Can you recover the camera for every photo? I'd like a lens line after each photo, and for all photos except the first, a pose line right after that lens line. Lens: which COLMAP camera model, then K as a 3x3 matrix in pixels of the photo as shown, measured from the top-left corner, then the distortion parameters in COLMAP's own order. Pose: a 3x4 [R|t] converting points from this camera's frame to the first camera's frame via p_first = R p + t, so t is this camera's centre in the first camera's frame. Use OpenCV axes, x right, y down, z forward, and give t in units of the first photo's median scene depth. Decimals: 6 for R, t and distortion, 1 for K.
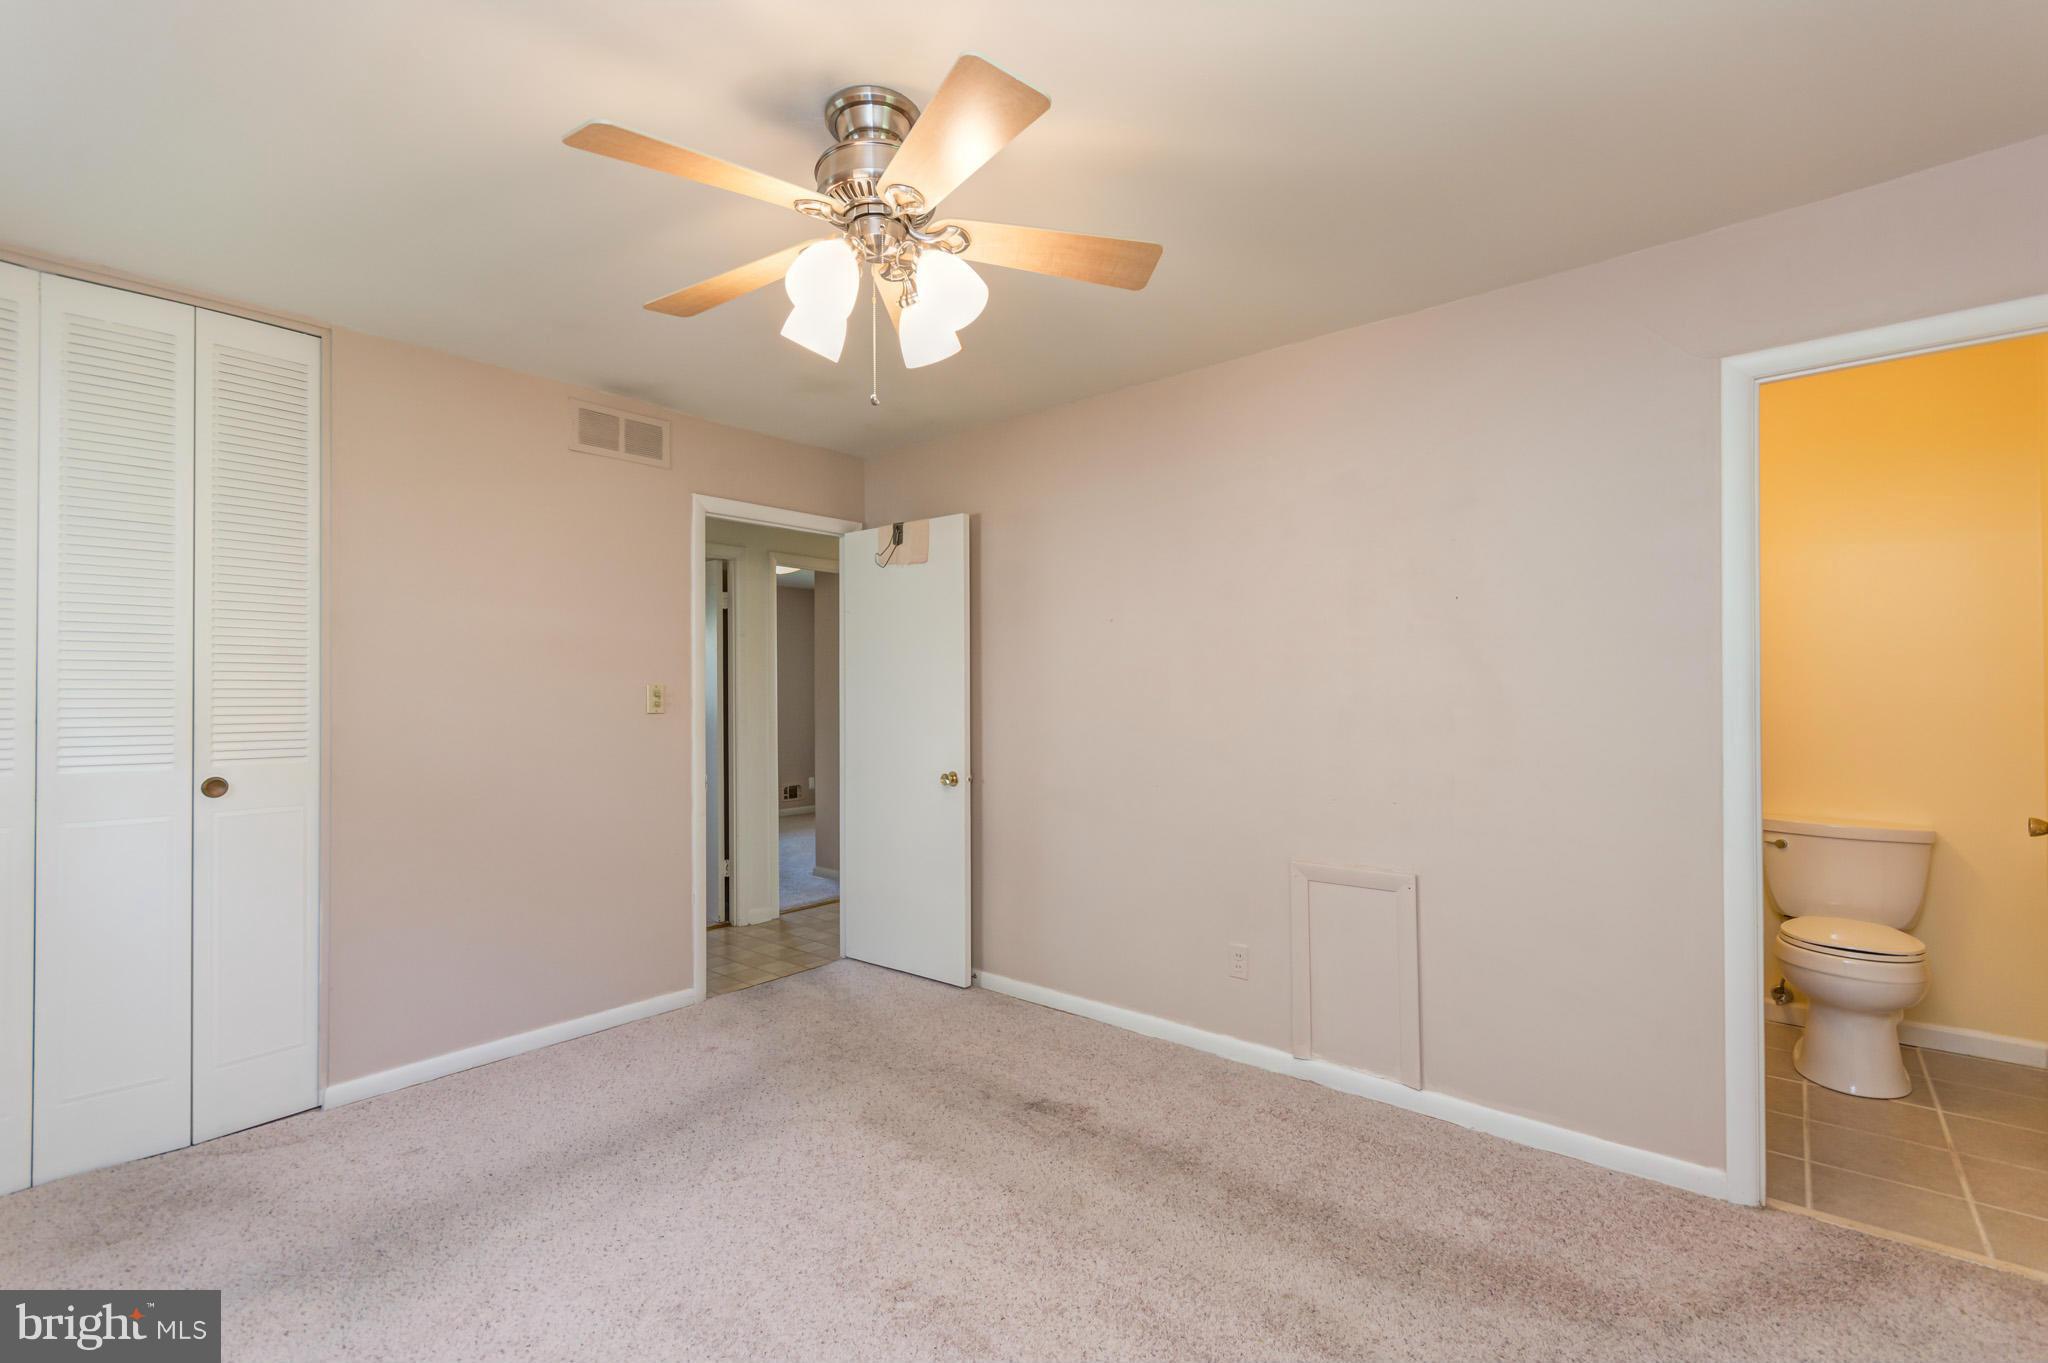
lens RADIAL K [[907.5, 0, 1025.1], [0, 907.5, 674.6], [0, 0, 1]] dist [-0.001851, -0.000094]
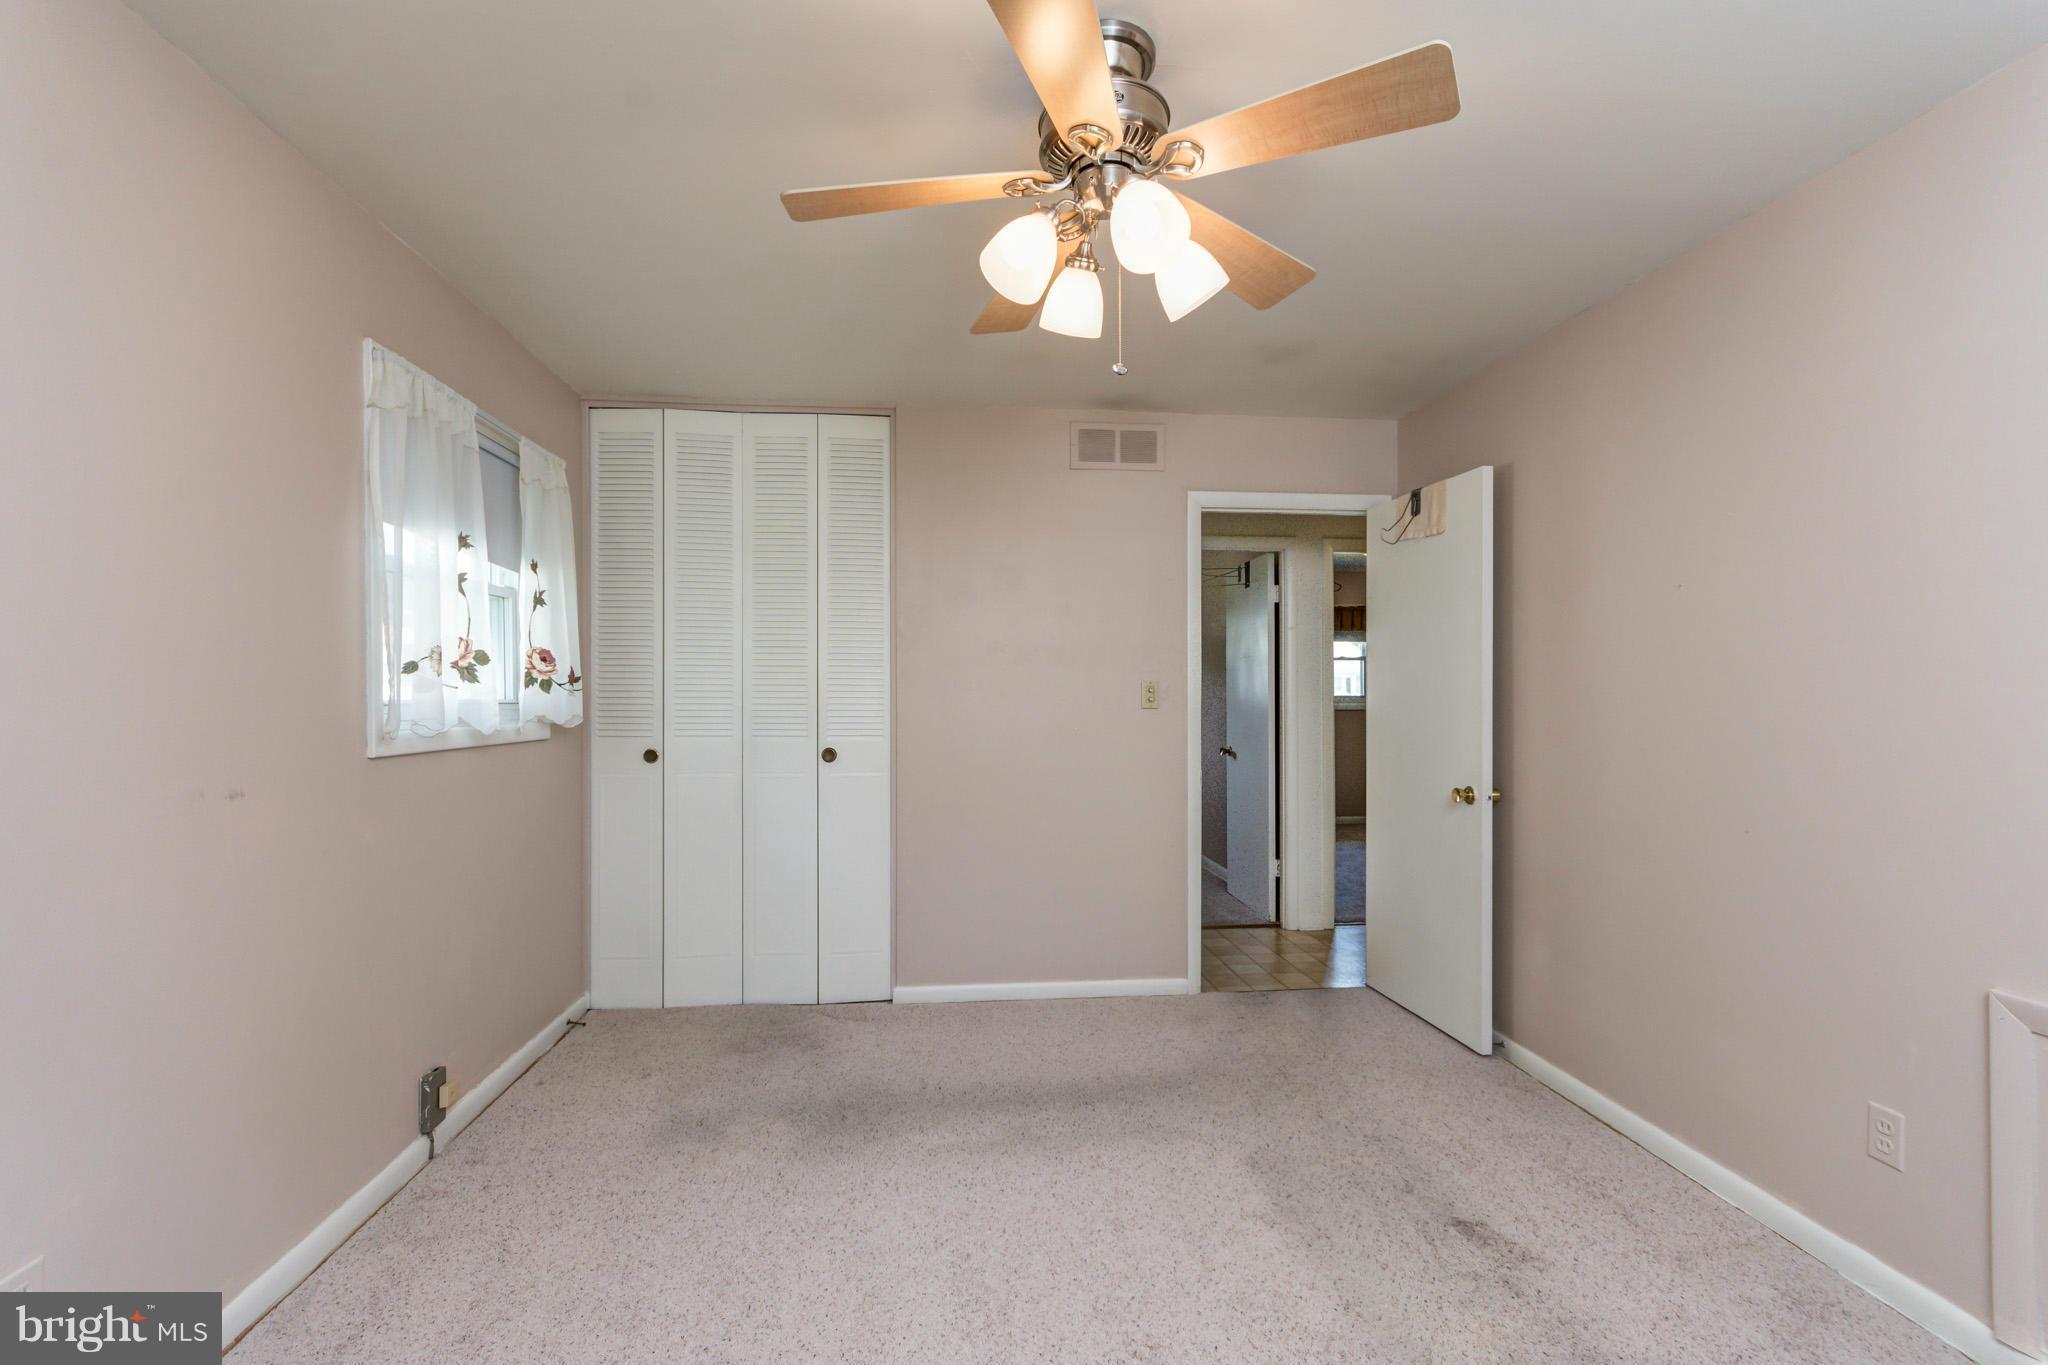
lens RADIAL K [[913.6, 0, 1026.4], [0, 913.6, 689.8], [0, 0, 1]] dist [0.000531, 0.000162]
pose [[0.710642, 0.005172, -0.703534, 0.275252], [0.010395, 0.999787, 0.017850, 0.001390], [0.703477, -0.019998, 0.710437, 0.183045]]
